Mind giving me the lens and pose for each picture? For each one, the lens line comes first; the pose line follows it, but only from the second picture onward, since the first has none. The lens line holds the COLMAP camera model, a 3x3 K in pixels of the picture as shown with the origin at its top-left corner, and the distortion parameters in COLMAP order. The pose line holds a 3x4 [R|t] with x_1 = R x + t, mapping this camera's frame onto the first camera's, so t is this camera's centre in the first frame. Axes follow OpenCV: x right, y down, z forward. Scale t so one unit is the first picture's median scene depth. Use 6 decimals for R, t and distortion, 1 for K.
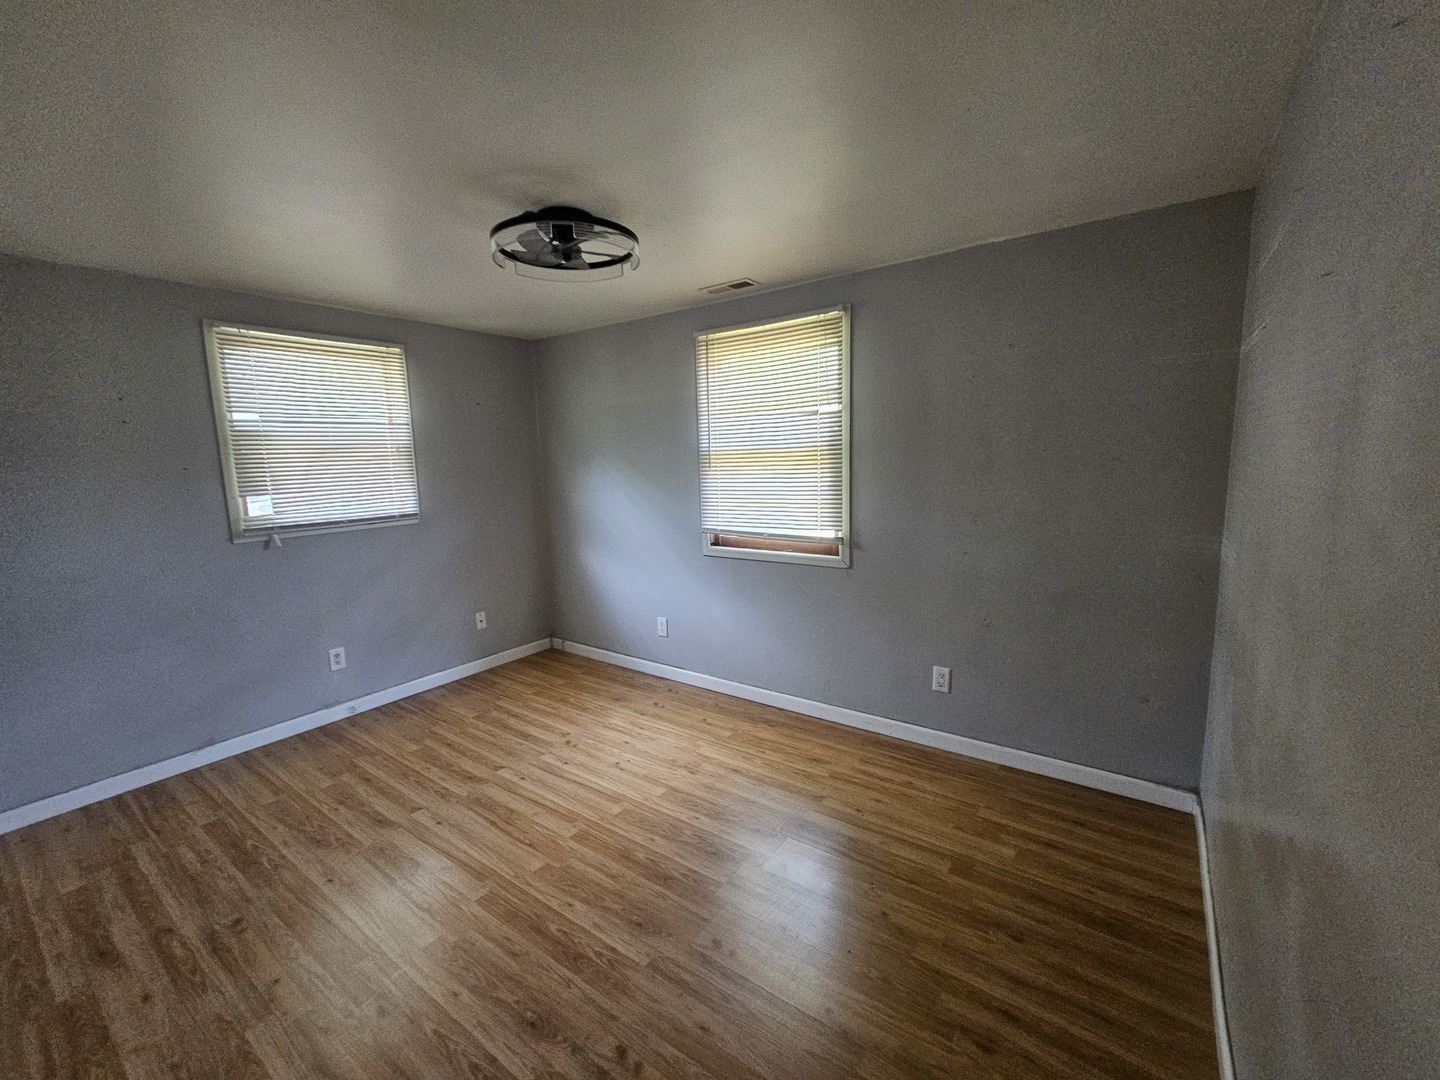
lens RADIAL K [[594.5, 0, 720.0], [0, 594.5, 540.0], [0, 0, 1]] dist [-0.008698, 0.005224]
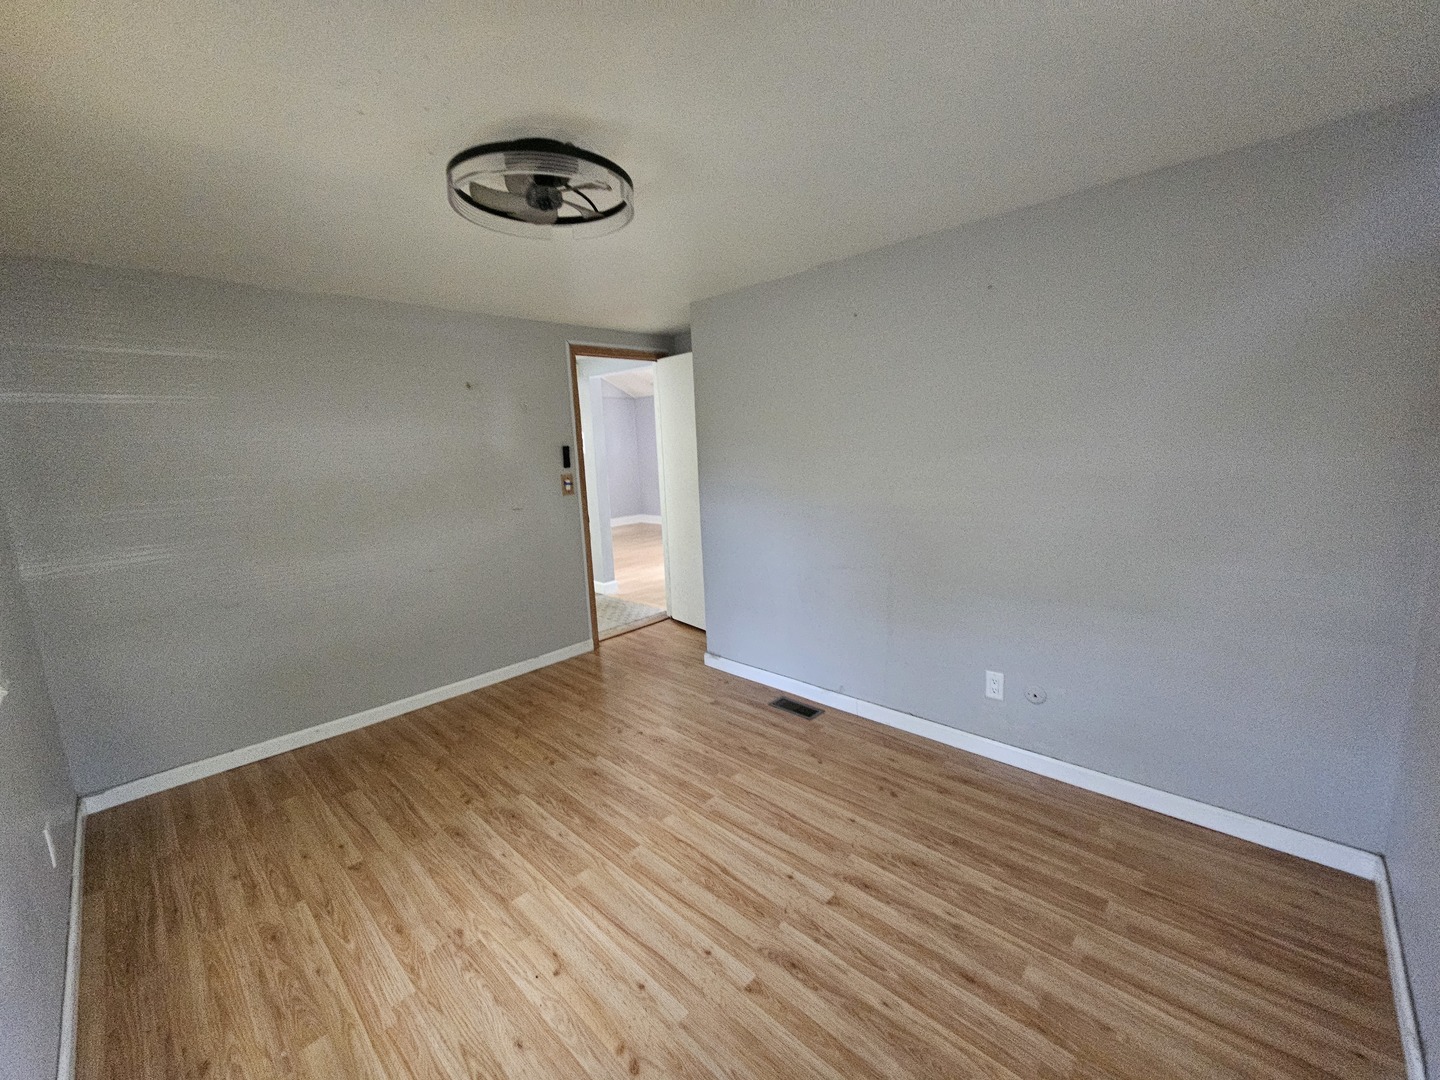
lens RADIAL K [[594.5, 0, 720.0], [0, 594.5, 540.0], [0, 0, 1]] dist [-0.008698, 0.005224]
pose [[-0.988092, 0.046497, 0.146670, -0.510419], [0.089722, 0.948519, 0.303745, -0.233104], [-0.124996, 0.313287, -0.941396, 1.618561]]
